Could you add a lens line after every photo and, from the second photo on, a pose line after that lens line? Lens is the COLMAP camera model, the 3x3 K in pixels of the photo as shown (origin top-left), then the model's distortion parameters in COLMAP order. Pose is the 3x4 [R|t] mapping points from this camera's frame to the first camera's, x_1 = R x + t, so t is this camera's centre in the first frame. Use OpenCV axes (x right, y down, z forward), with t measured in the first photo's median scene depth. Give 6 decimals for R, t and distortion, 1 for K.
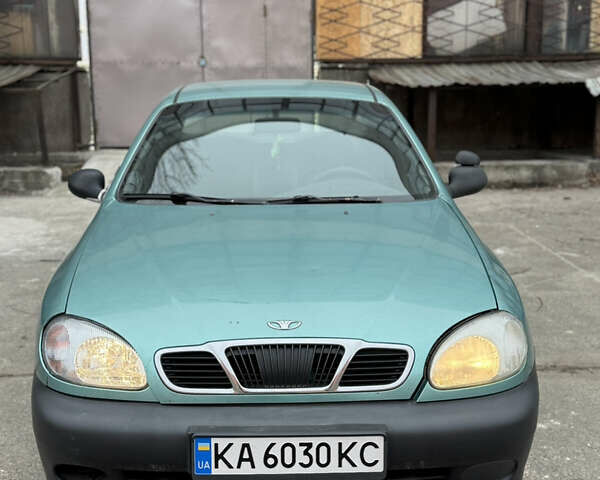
lens RADIAL K [[928.8, 0, 300.3], [0, 928.8, 227.7], [0, 0, 1]] dist [0.123251, 0.108005]
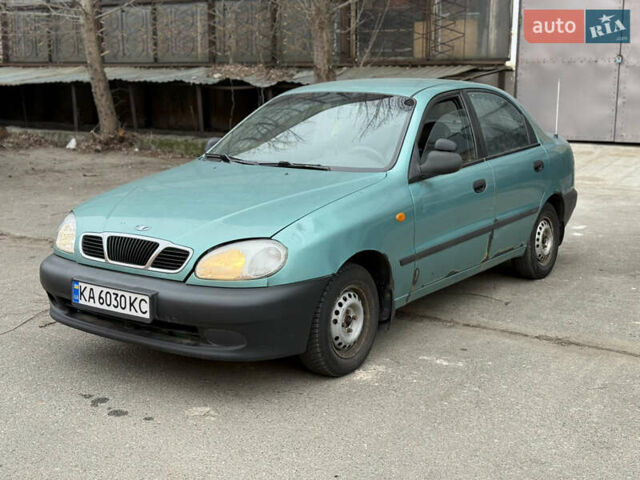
lens RADIAL K [[939.0, 0, 320.0], [0, 939.0, 240.0], [0, 0, 1]] dist [0.163839, -0.067117]
pose [[0.792205, 0.117769, -0.598783, 1.235758], [-0.109712, 0.992700, 0.050094, 0.008441], [0.600312, 0.026009, 0.799343, -0.137156]]
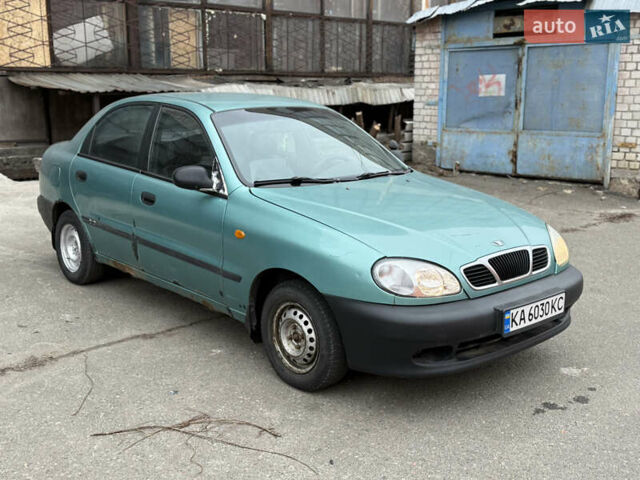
lens RADIAL K [[733.8, 0, 320.0], [0, 733.8, 240.0], [0, 0, 1]] dist [0.167828, -0.317613]
pose [[0.758087, -0.128018, 0.639465, -1.132940], [0.095766, 0.991767, 0.085016, -0.046520], [-0.645083, -0.003211, 0.764106, 0.184409]]
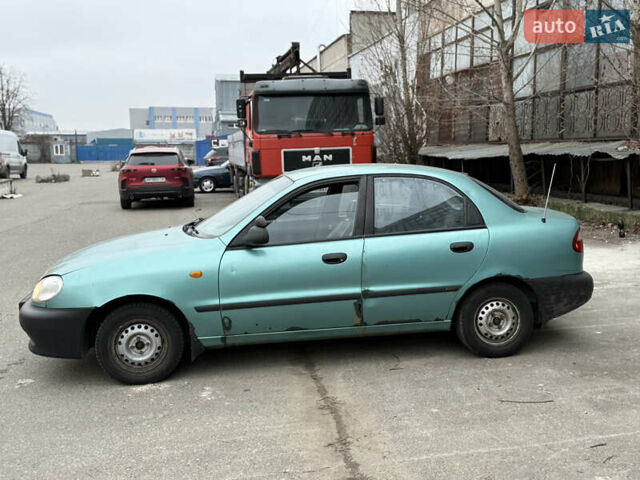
lens RADIAL K [[733.8, 0, 320.0], [0, 733.8, 240.0], [0, 0, 1]] dist [0.167828, -0.317613]
pose [[0.092632, 0.134658, -0.986553, 2.081981], [-0.148307, 0.981627, 0.120060, -0.306618], [0.984594, 0.135191, 0.110900, 1.480846]]
